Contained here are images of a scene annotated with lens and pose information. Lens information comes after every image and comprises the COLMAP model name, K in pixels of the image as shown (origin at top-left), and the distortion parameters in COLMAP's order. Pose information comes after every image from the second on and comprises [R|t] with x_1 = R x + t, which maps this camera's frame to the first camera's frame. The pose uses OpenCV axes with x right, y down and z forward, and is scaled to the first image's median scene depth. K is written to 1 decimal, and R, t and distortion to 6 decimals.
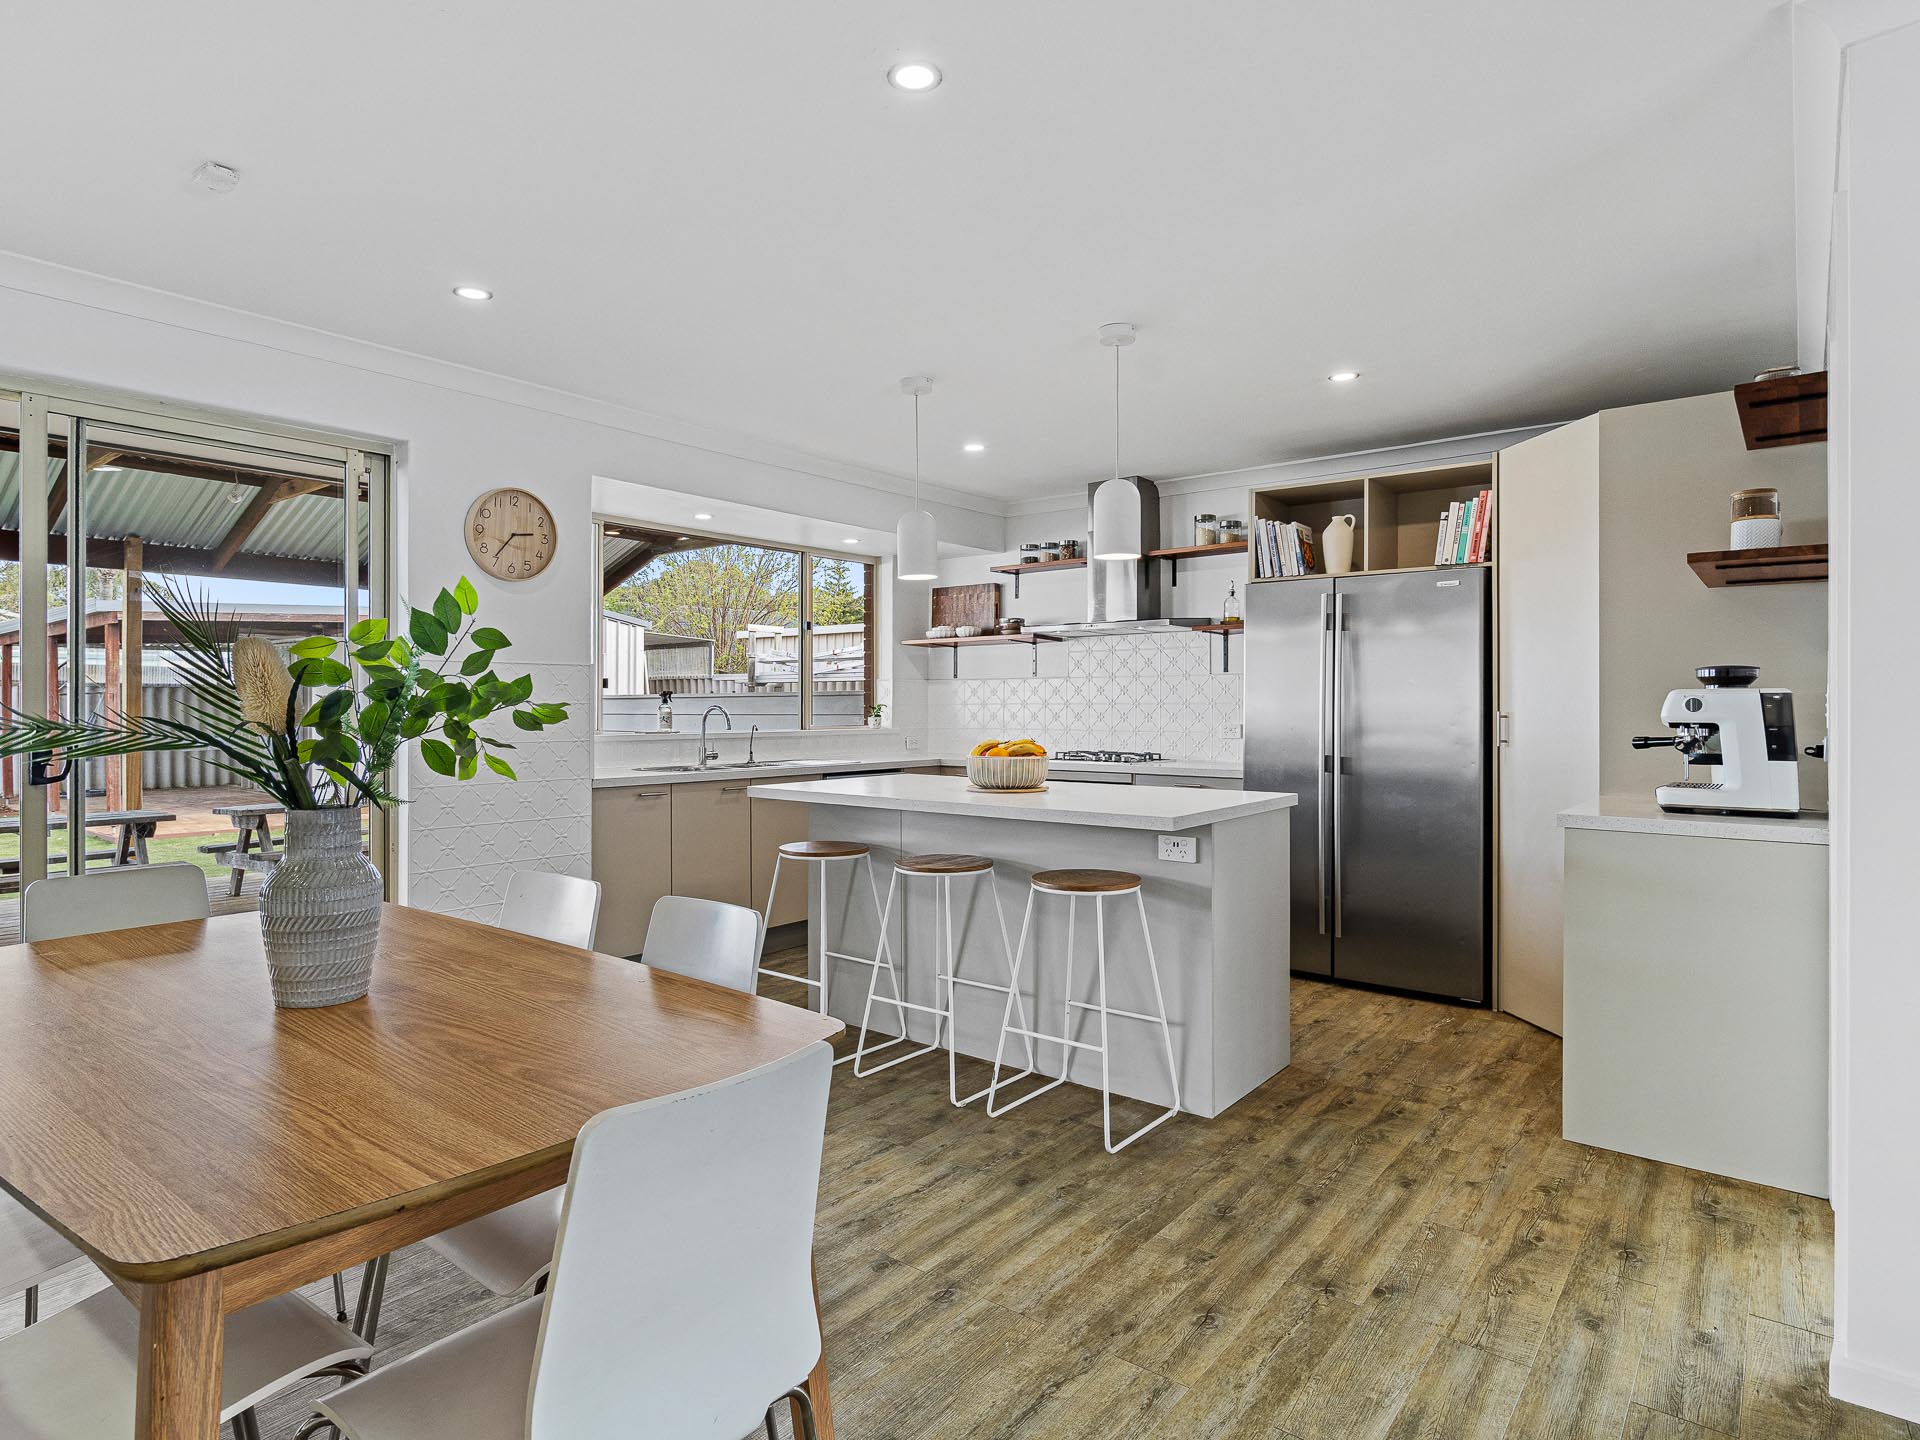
lens RADIAL K [[1070.0, 0, 937.1], [0, 1070.0, 706.7], [0, 0, 1]] dist [-0.009004, 0.002215]
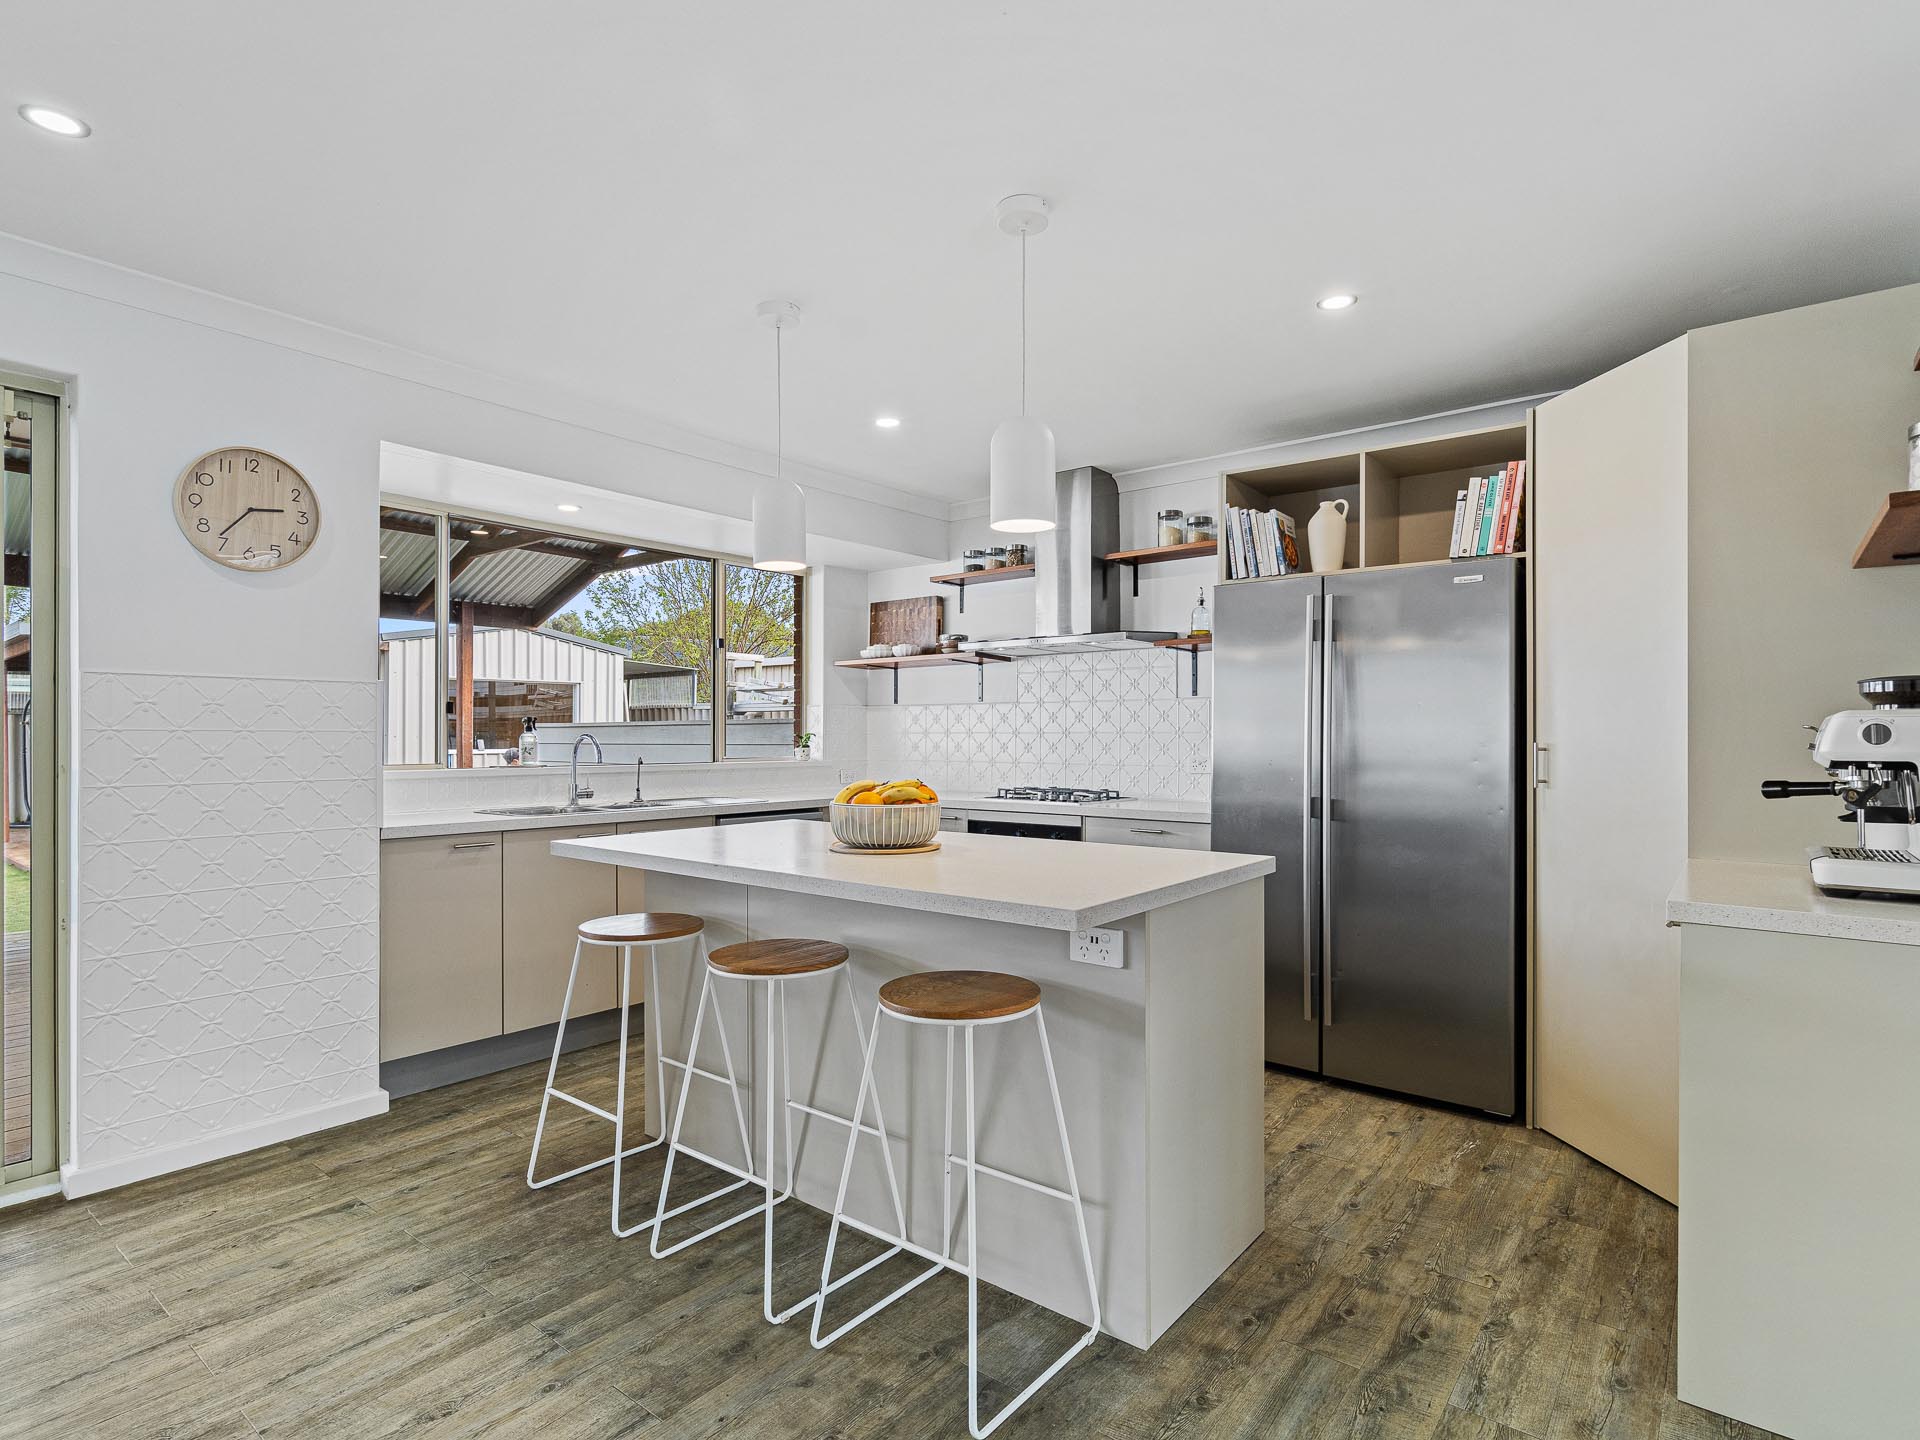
lens RADIAL K [[990.9, 0, 956.9], [0, 990.9, 735.3], [0, 0, 1]] dist [-0.007434, 0.001472]
pose [[0.999964, 0.000911, 0.008430, 0.102077], [-0.000908, 1.000000, -0.000356, -0.000272], [-0.008431, 0.000349, 0.999964, 0.292025]]
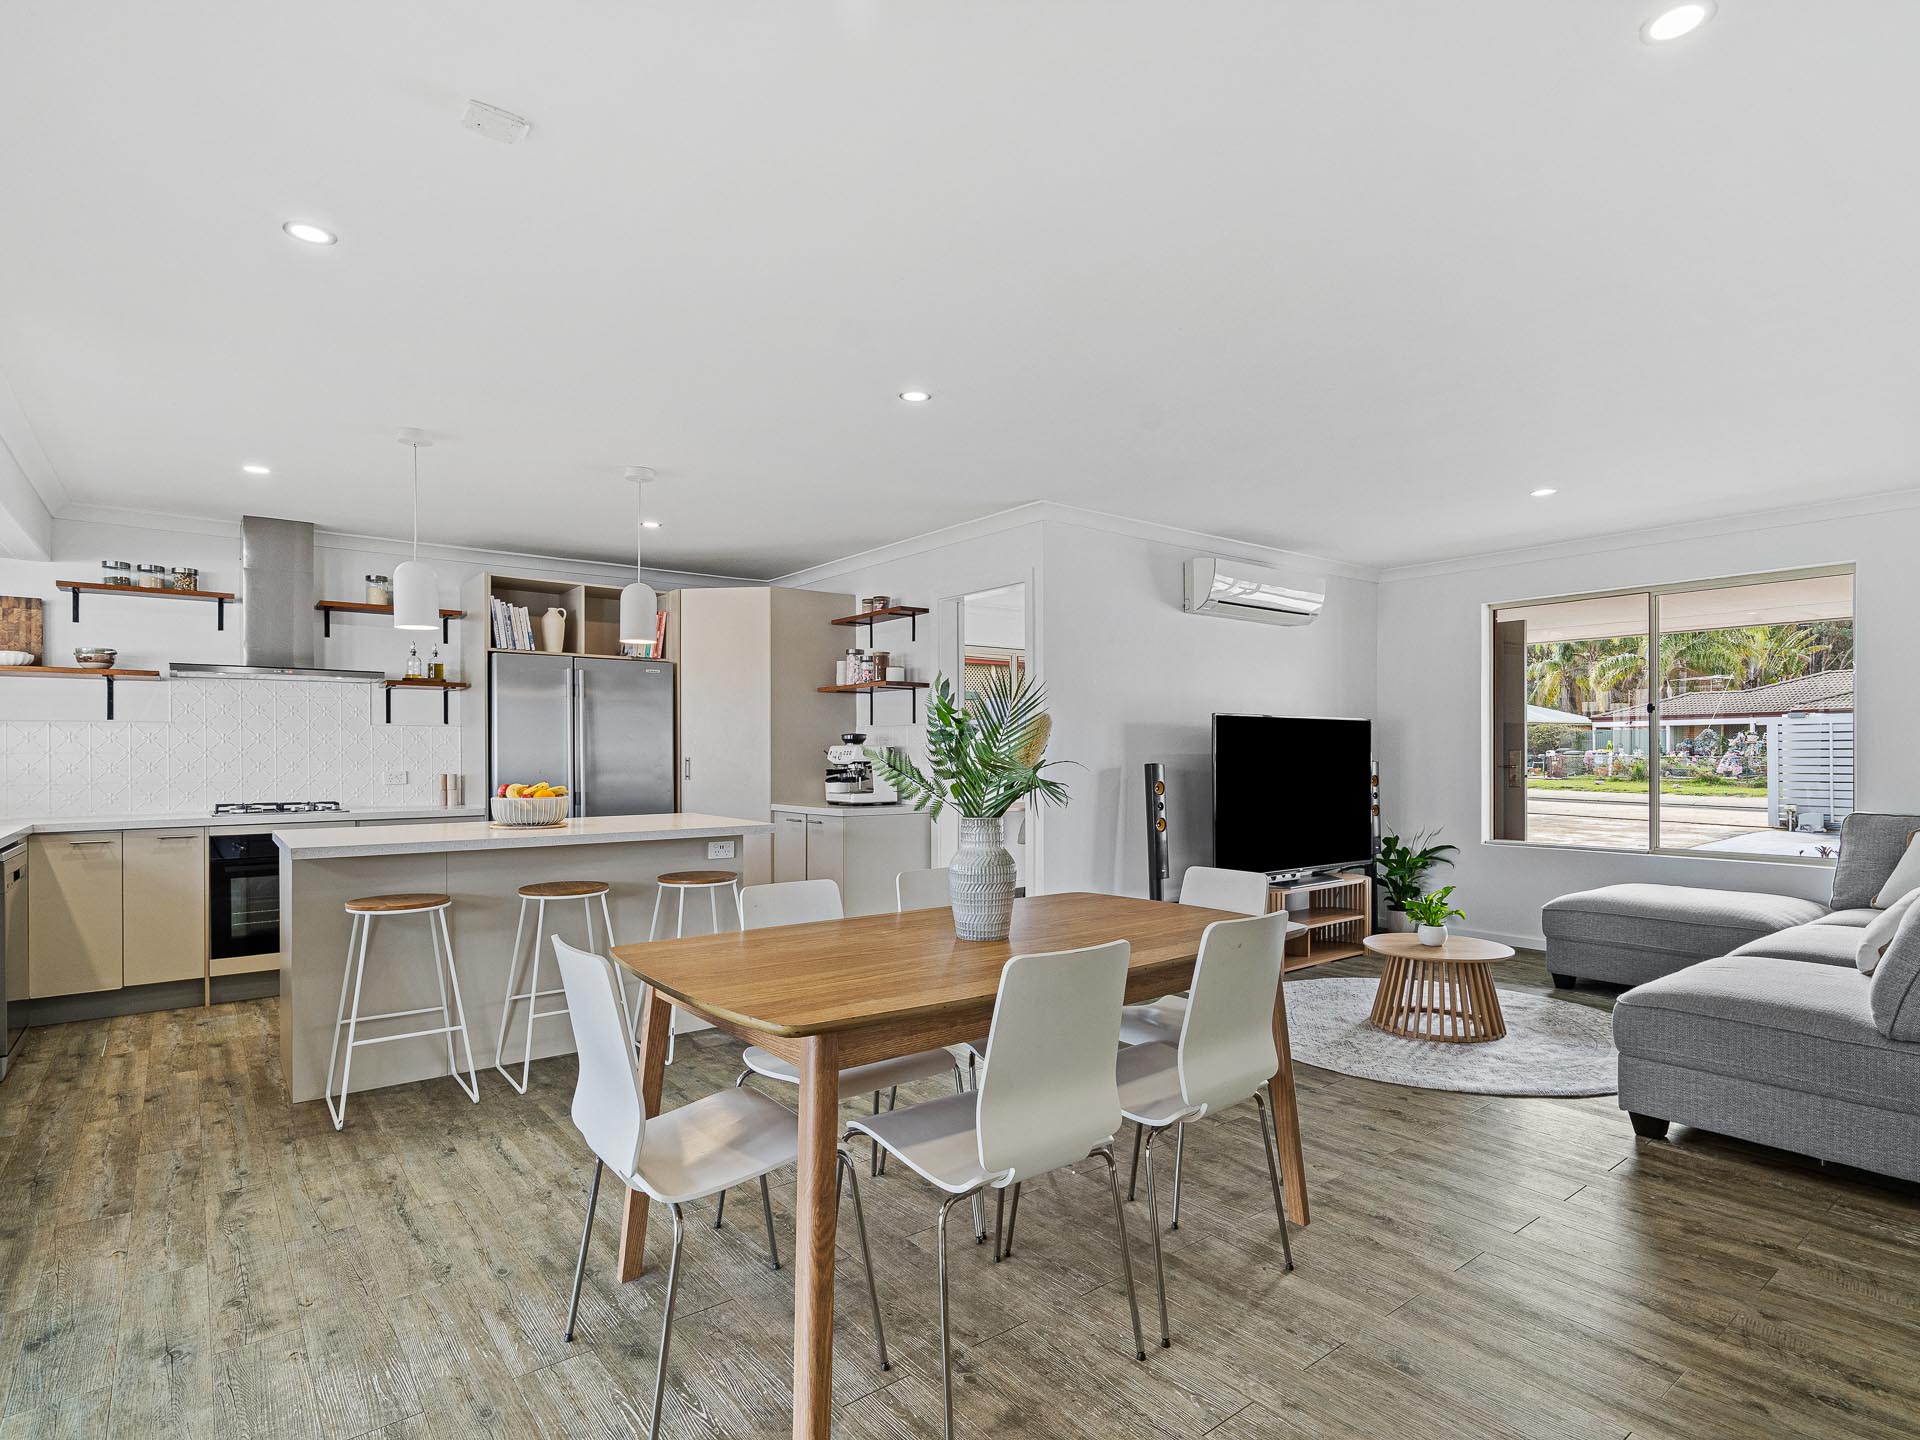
lens RADIAL K [[990.9, 0, 972.3], [0, 990.9, 768.3], [0, 0, 1]] dist [-0.007434, 0.001472]
pose [[0.214257, -0.014608, 0.976668, -0.816368], [0.002968, 0.999893, 0.014304, 0.000586], [-0.976773, -0.000166, 0.214277, 0.285172]]
